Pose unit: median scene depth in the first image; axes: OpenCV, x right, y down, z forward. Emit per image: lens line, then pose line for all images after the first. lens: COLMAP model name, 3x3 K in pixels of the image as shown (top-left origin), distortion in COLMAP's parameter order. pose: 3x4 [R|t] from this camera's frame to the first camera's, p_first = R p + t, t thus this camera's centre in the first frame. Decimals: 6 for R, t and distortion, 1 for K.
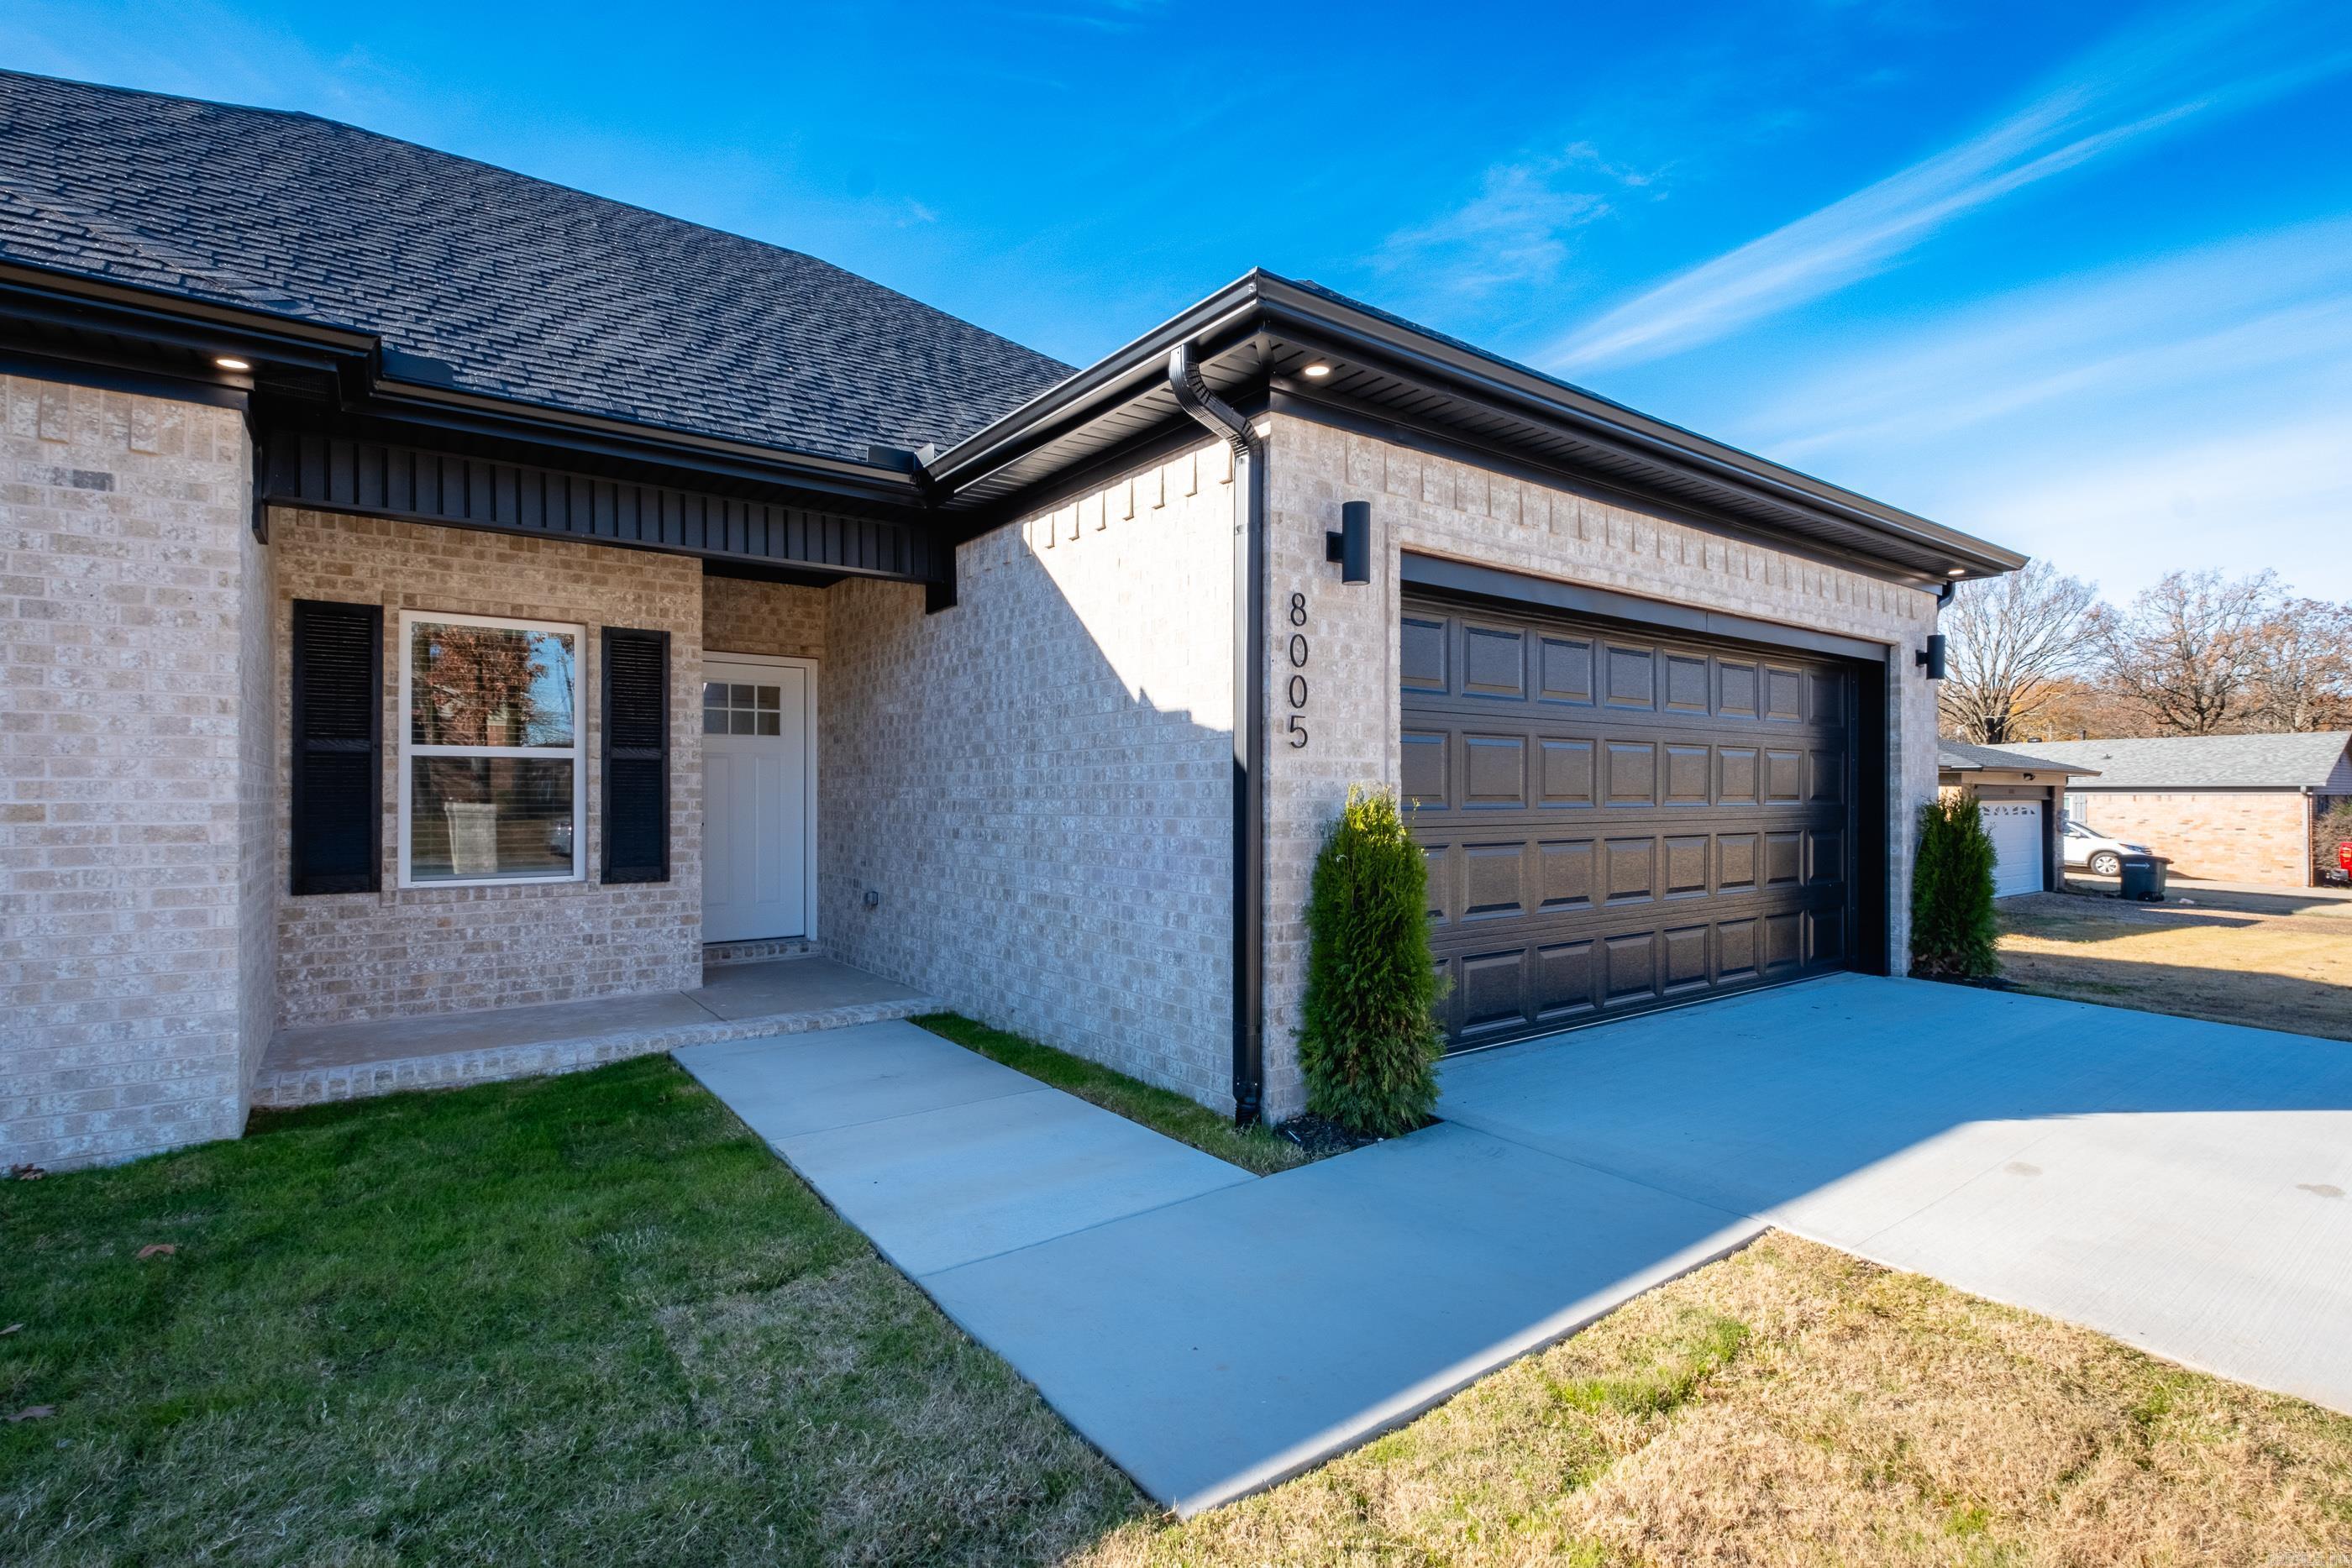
lens RADIAL K [[1087.1, 0, 1178.2], [0, 1087.1, 791.1], [0, 0, 1]] dist [-0.000569, -0.000955]
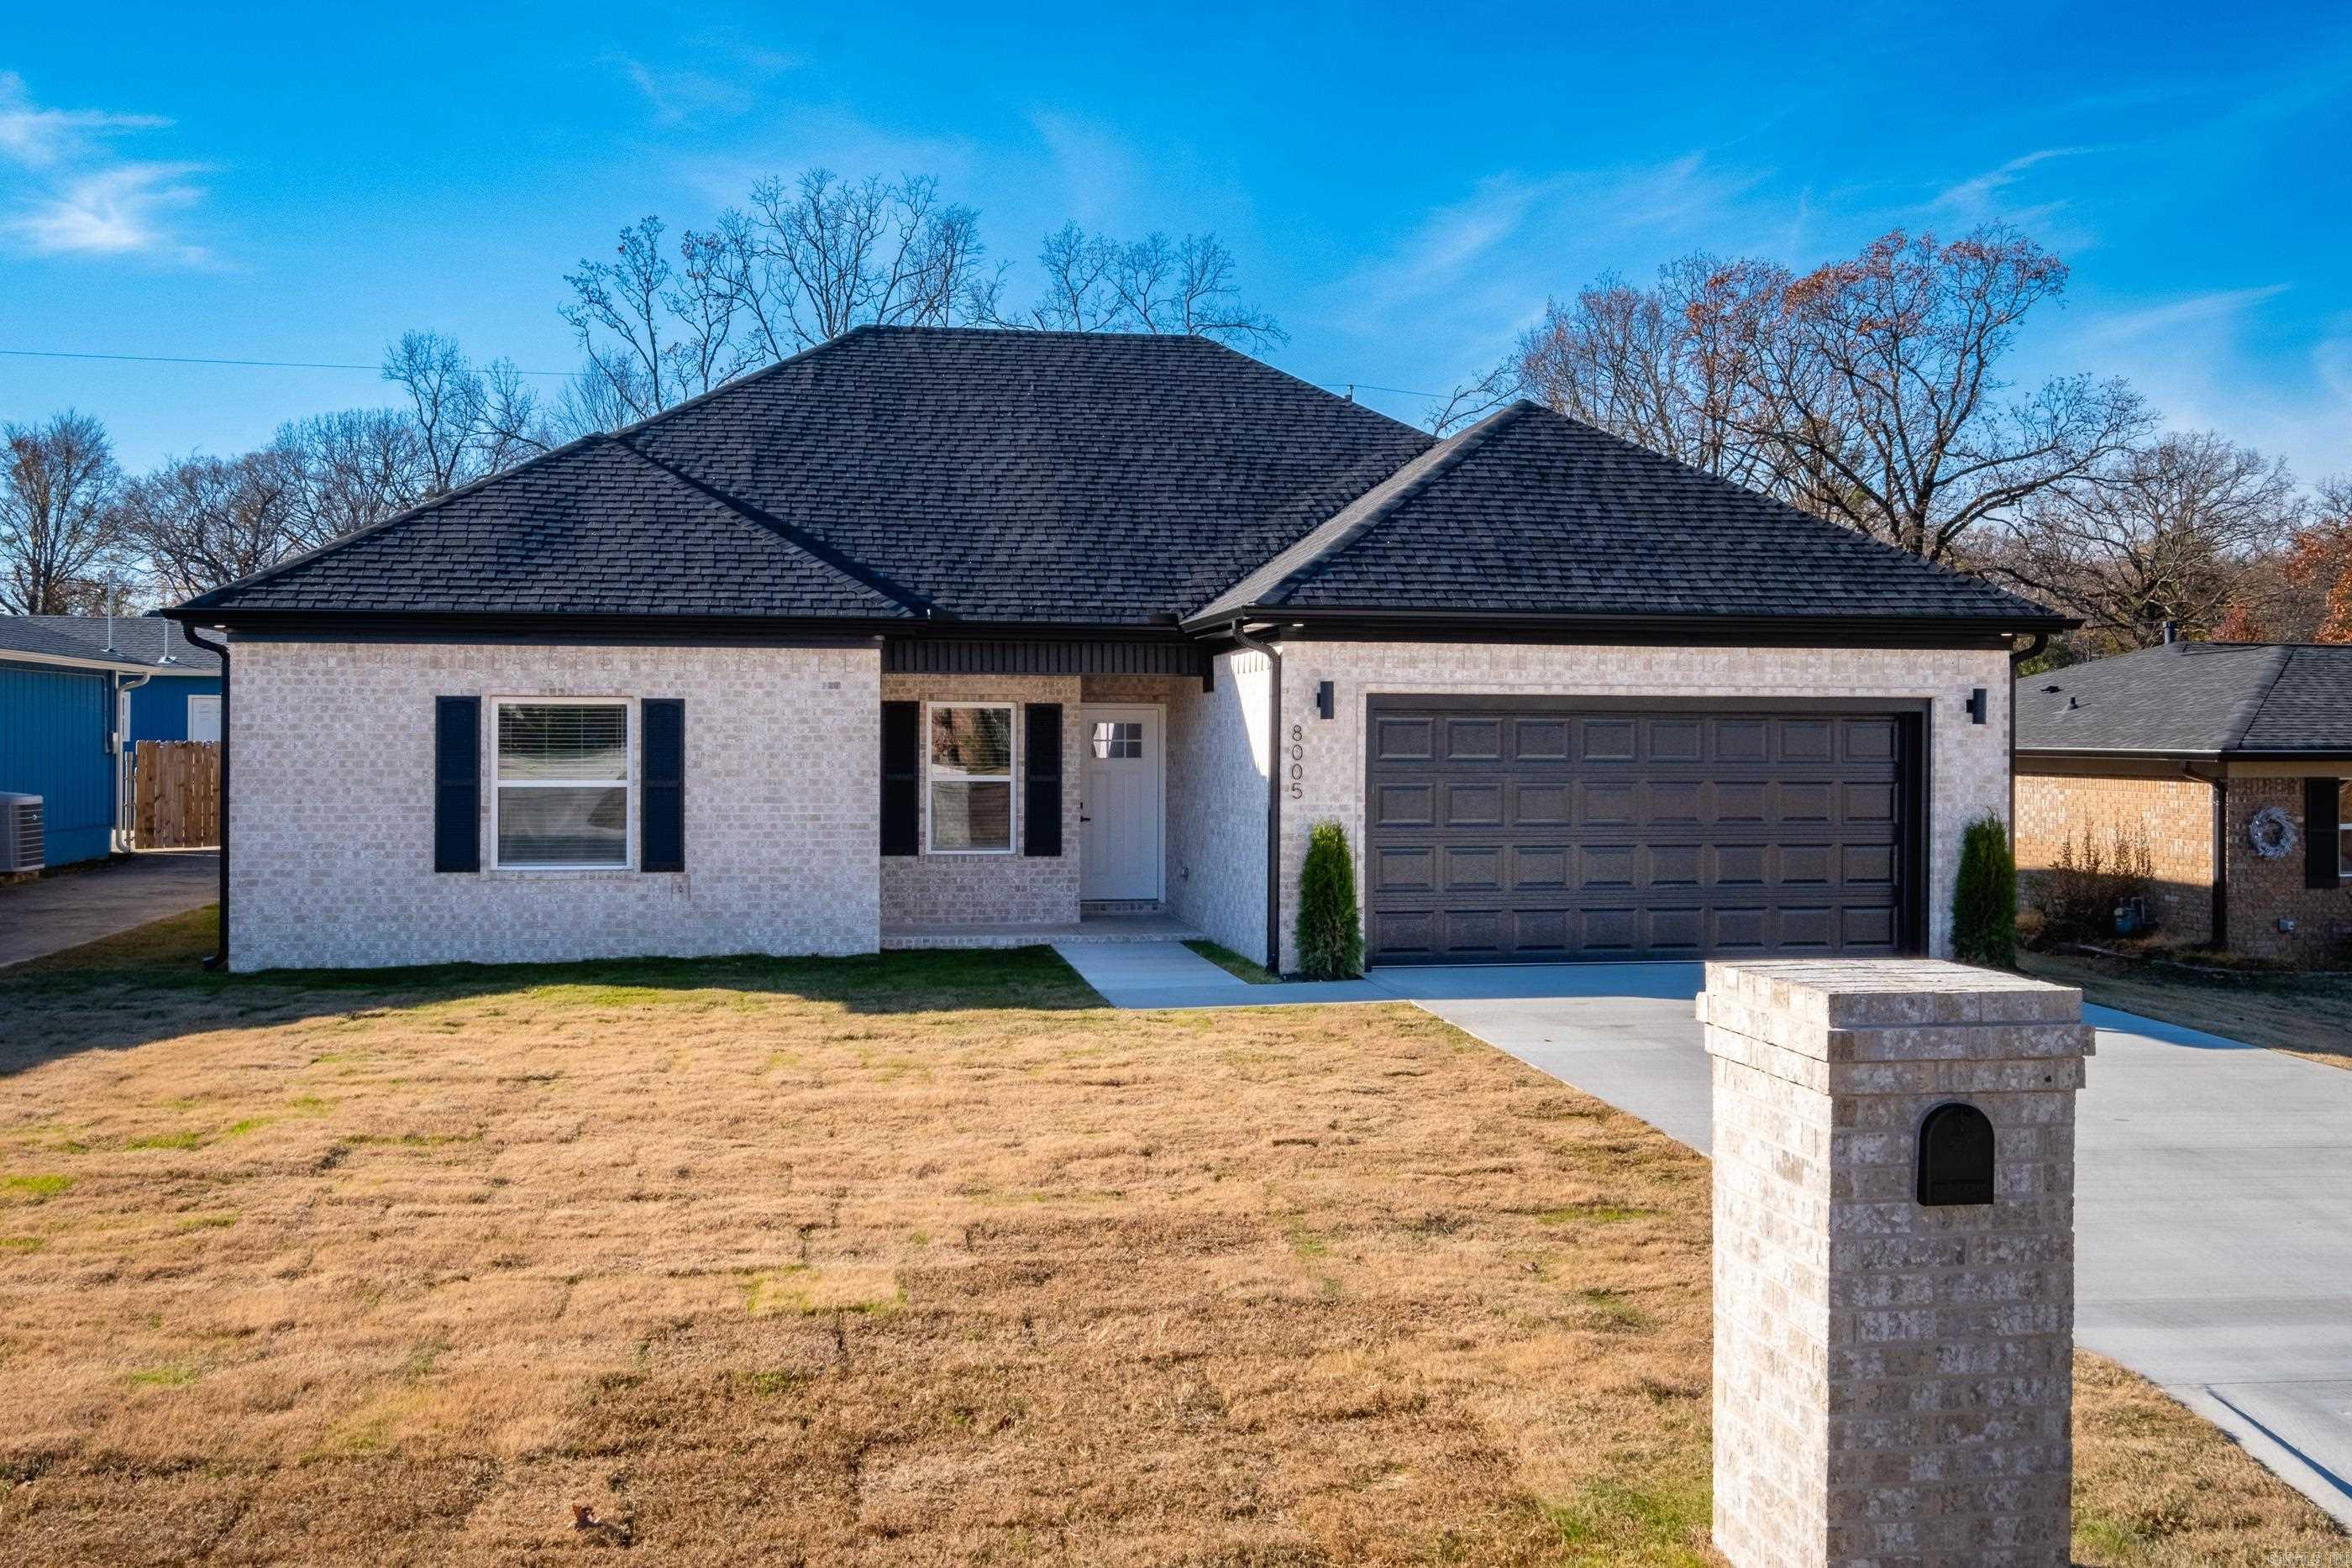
lens RADIAL K [[1700.0, 0, 1173.6], [0, 1700.0, 775.5], [0, 0, 1]] dist [-0.003184, -0.000101]
pose [[0.904749, 0.011827, -0.425781, 1.021162], [-0.004683, 0.999830, 0.017823, -0.111795], [0.425919, -0.014132, 0.904651, -1.640522]]
